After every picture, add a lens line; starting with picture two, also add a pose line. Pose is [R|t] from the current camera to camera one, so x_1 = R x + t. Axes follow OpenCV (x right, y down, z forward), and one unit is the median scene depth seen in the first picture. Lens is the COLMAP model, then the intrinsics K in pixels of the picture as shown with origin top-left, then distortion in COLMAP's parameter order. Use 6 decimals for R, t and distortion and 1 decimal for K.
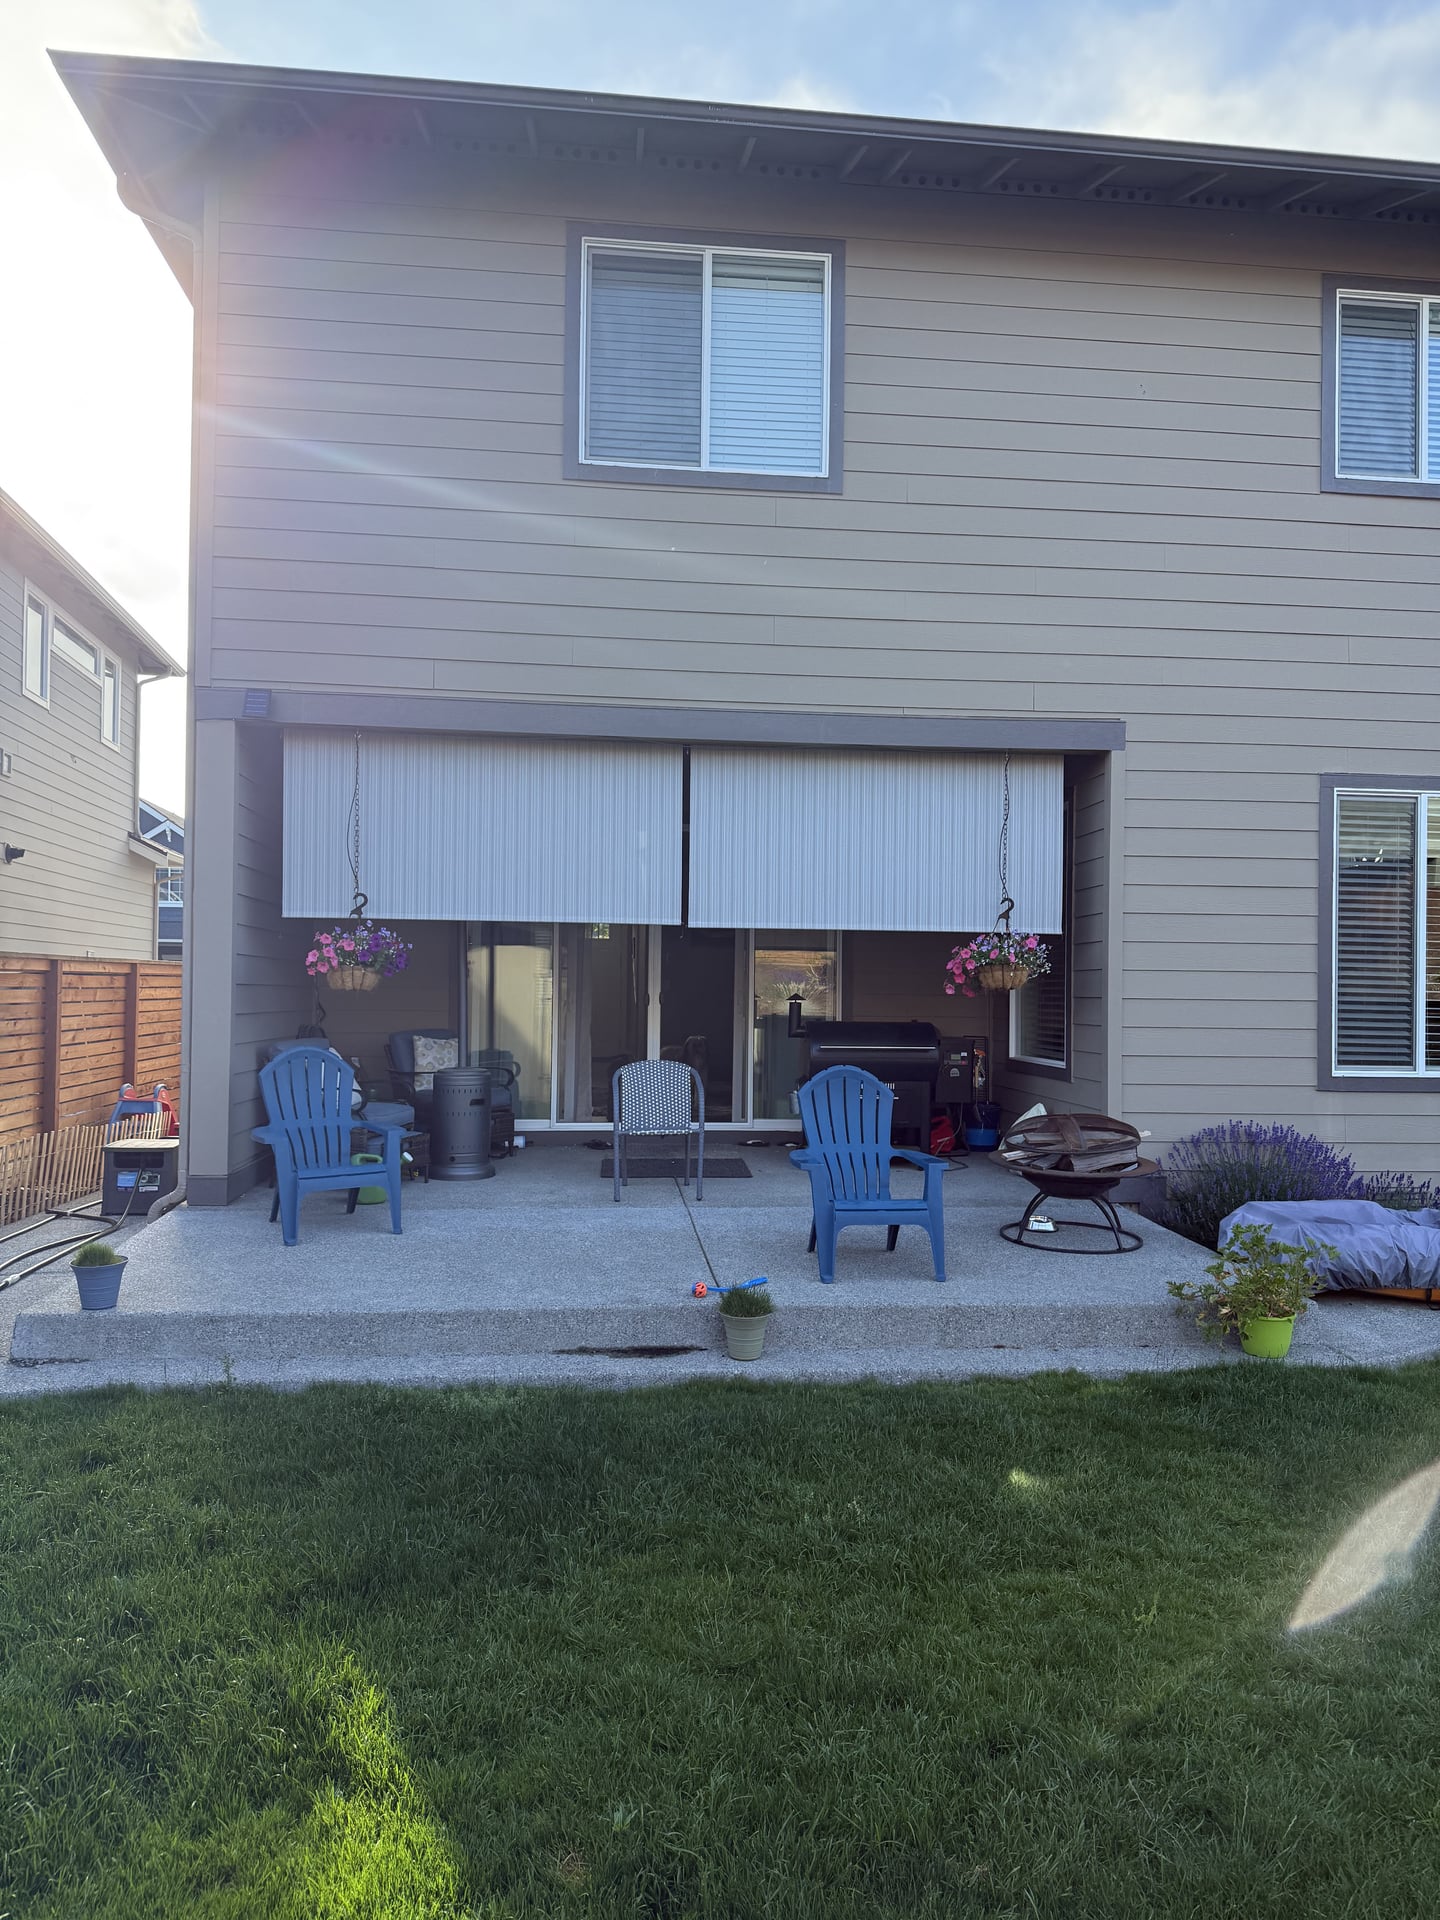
lens RADIAL K [[1362.1, 0, 720.0], [0, 1362.1, 960.0], [0, 0, 1]] dist [0.012899, -0.001979]
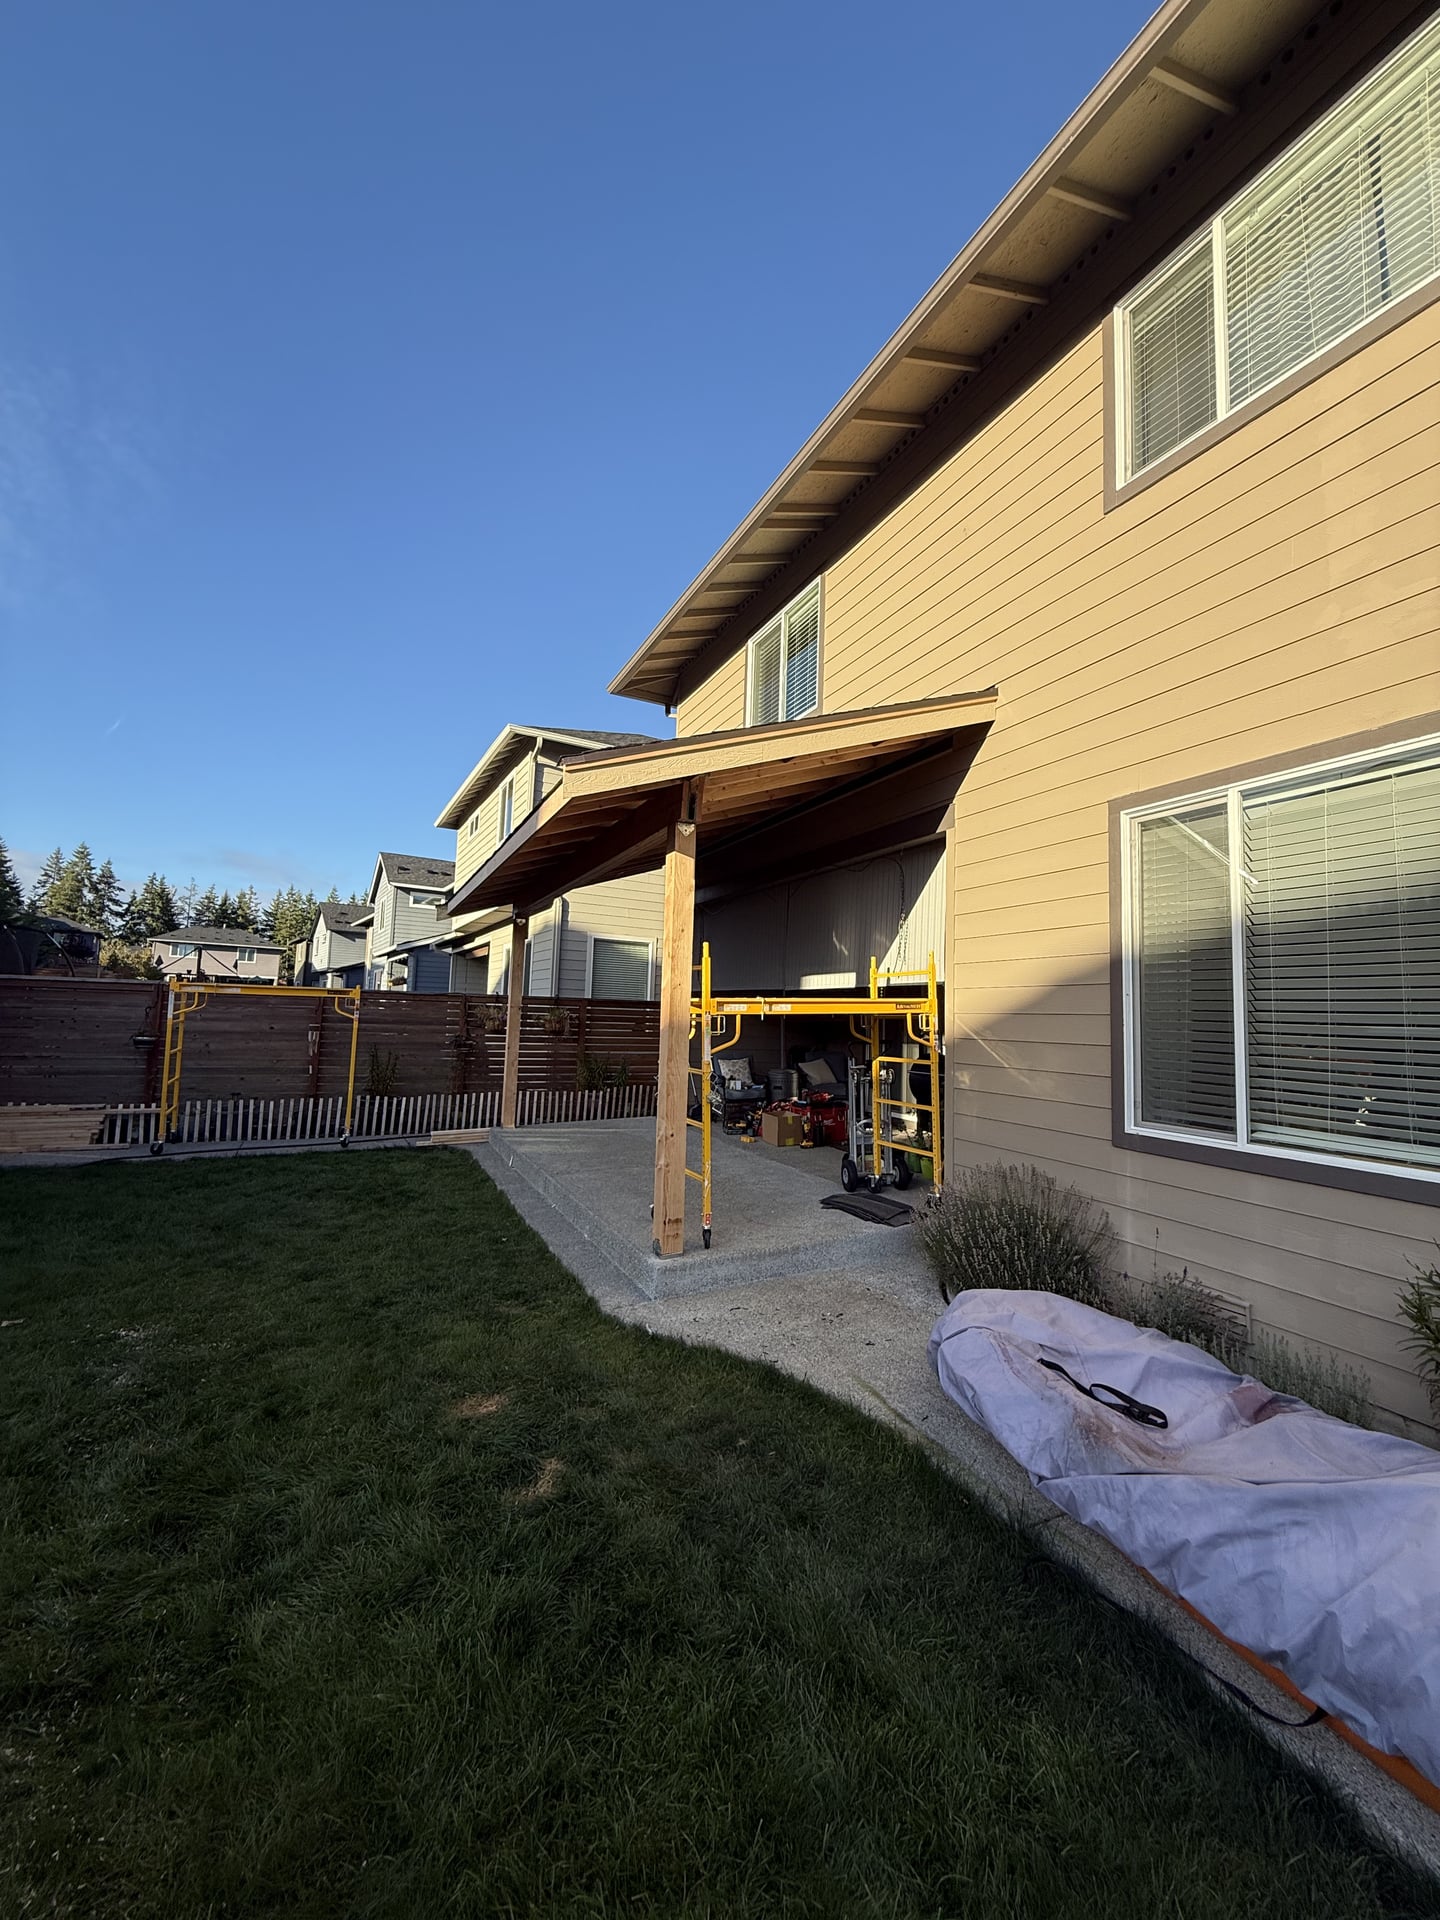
lens RADIAL K [[763.1, 0, 723.5], [0, 763.1, 947.5], [0, 0, 1]] dist [0.001611, 0.000044]
pose [[0.336836, -0.089654, -0.937285, 0.858874], [0.002750, 0.995546, -0.094238, 0.012264], [0.941559, 0.029165, 0.335582, 0.601064]]
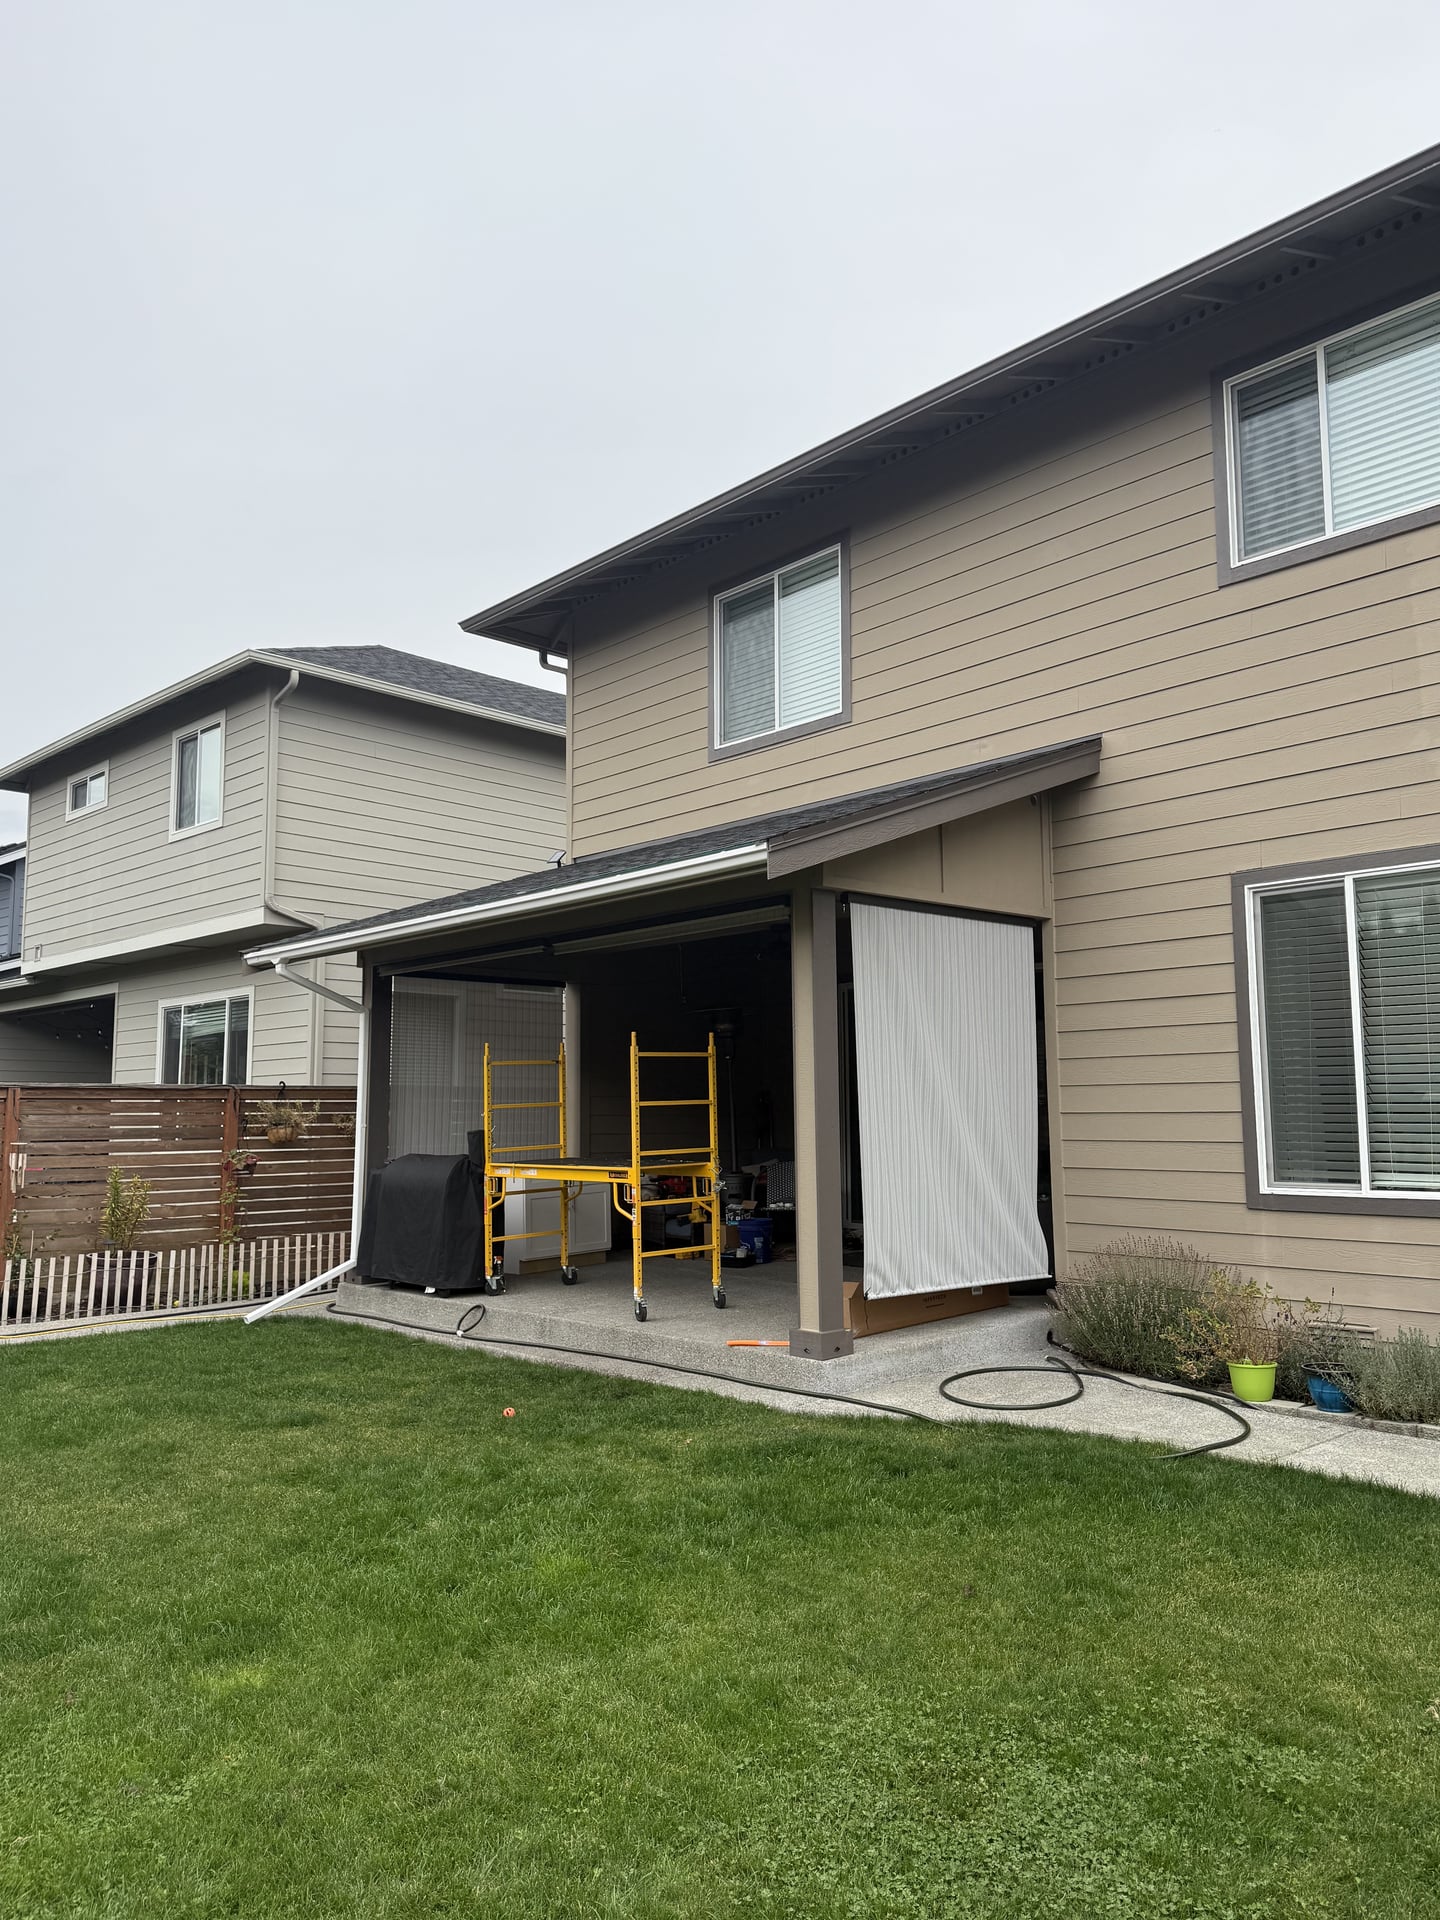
lens RADIAL K [[1463.7, 0, 722.8], [0, 1463.7, 936.9], [0, 0, 1]] dist [0.065714, -0.001292]
pose [[0.579133, -0.120600, -0.806263, 1.100941], [0.037396, 0.991886, -0.121504, 0.021248], [0.814375, 0.040216, 0.578944, 0.113156]]
